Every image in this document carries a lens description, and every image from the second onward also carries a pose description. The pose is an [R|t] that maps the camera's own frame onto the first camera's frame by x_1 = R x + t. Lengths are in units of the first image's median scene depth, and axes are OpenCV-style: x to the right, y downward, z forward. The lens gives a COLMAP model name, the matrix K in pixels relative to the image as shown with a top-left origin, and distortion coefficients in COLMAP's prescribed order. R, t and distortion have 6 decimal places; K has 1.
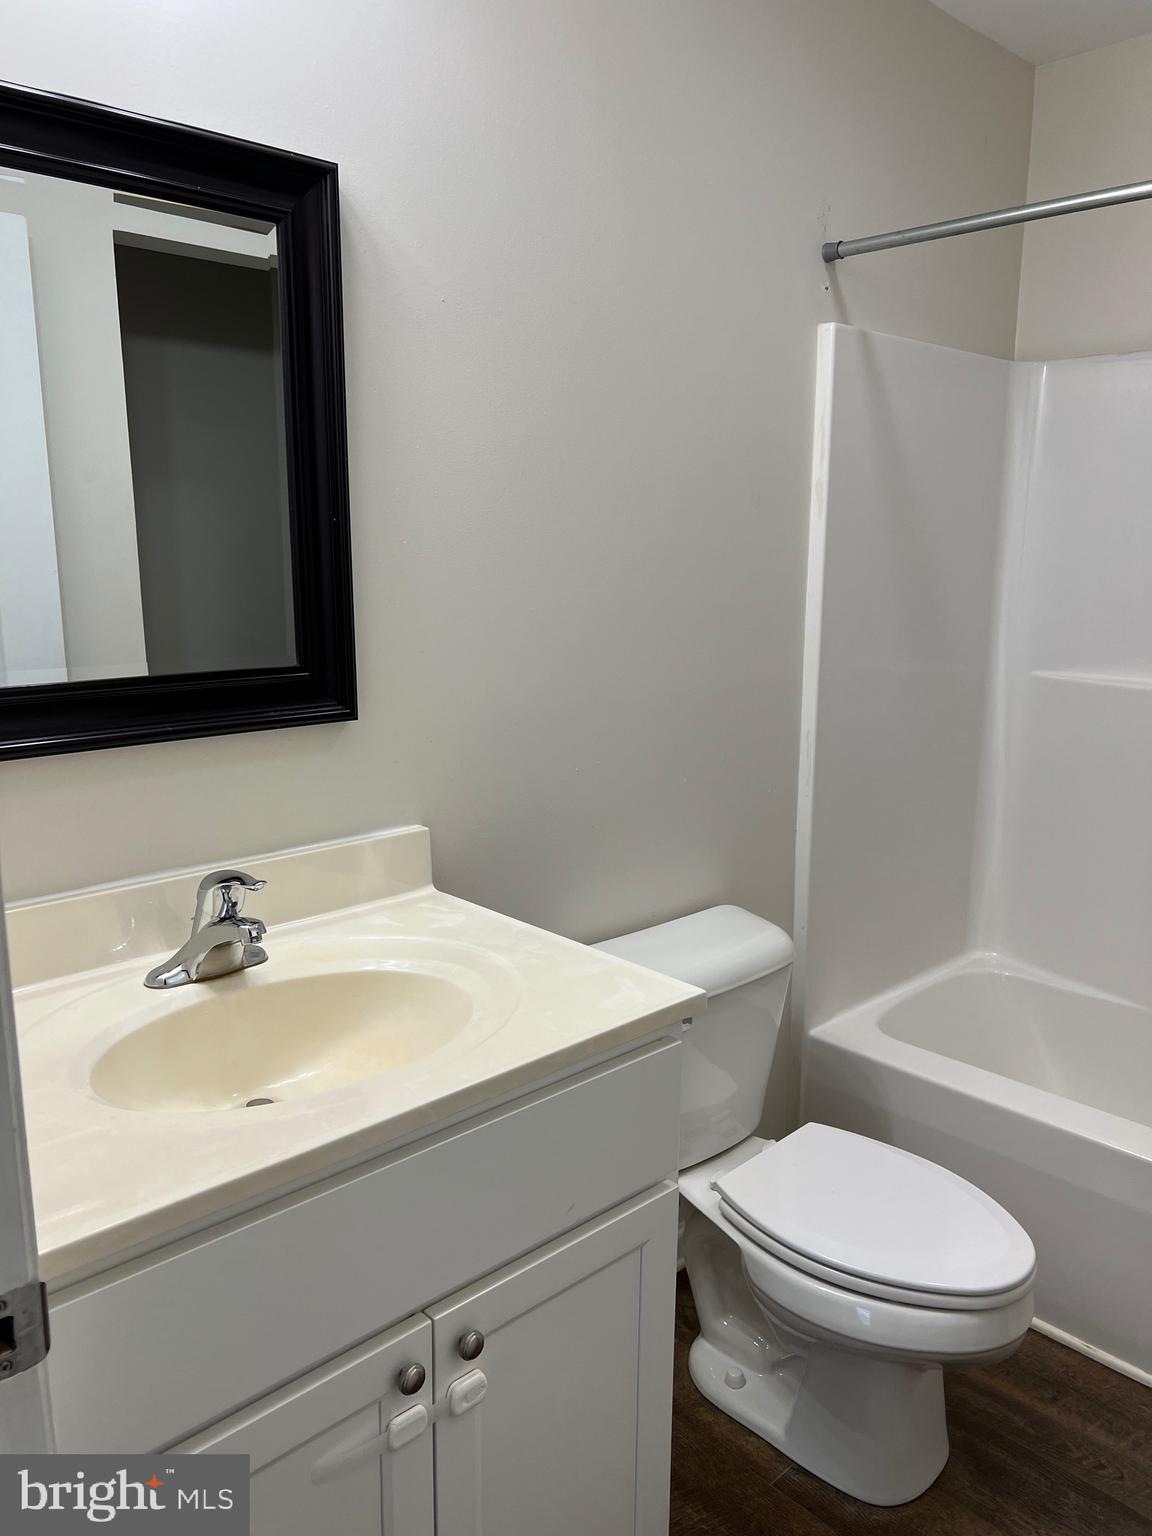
lens RADIAL K [[1150.4, 0, 590.1], [0, 1150.4, 772.2], [0, 0, 1]] dist [0.057966, -0.065811]
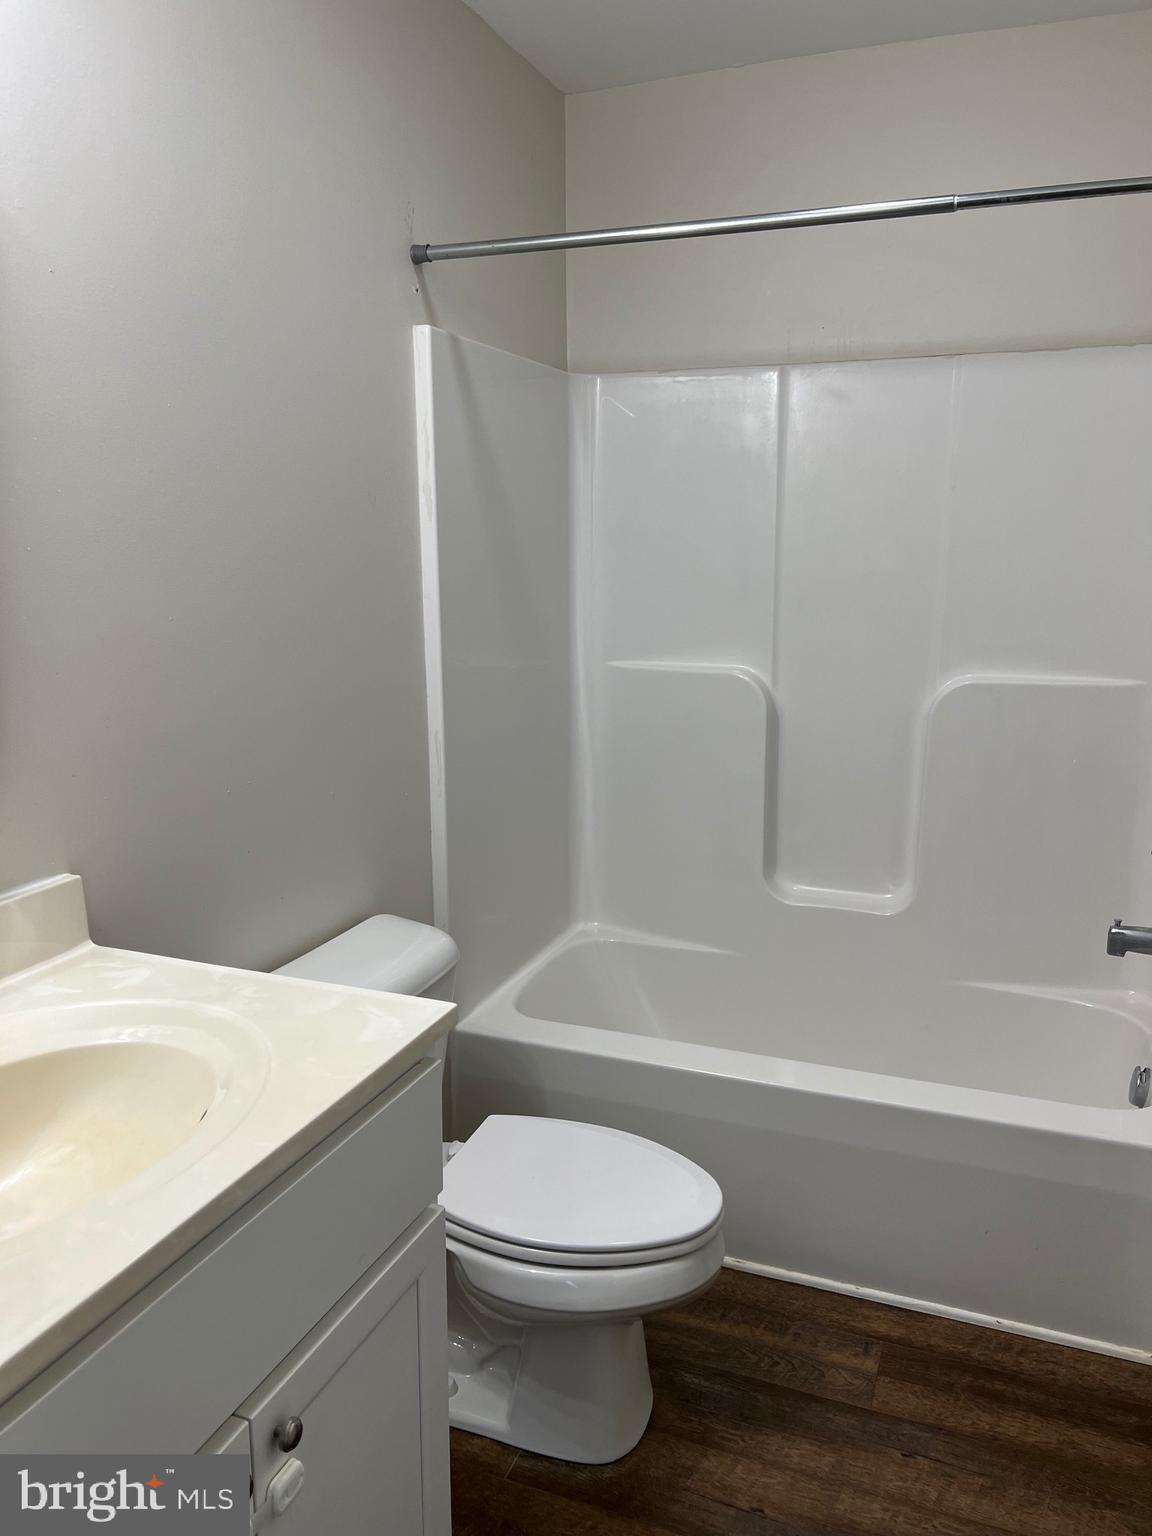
lens RADIAL K [[1150.4, 0, 585.2], [0, 1150.4, 769.7], [0, 0, 1]] dist [0.057966, -0.065811]
pose [[0.908905, -0.088523, 0.407498, -0.134257], [0.087254, 0.995949, 0.021740, -0.016131], [-0.407772, 0.015796, 0.912947, 0.038824]]
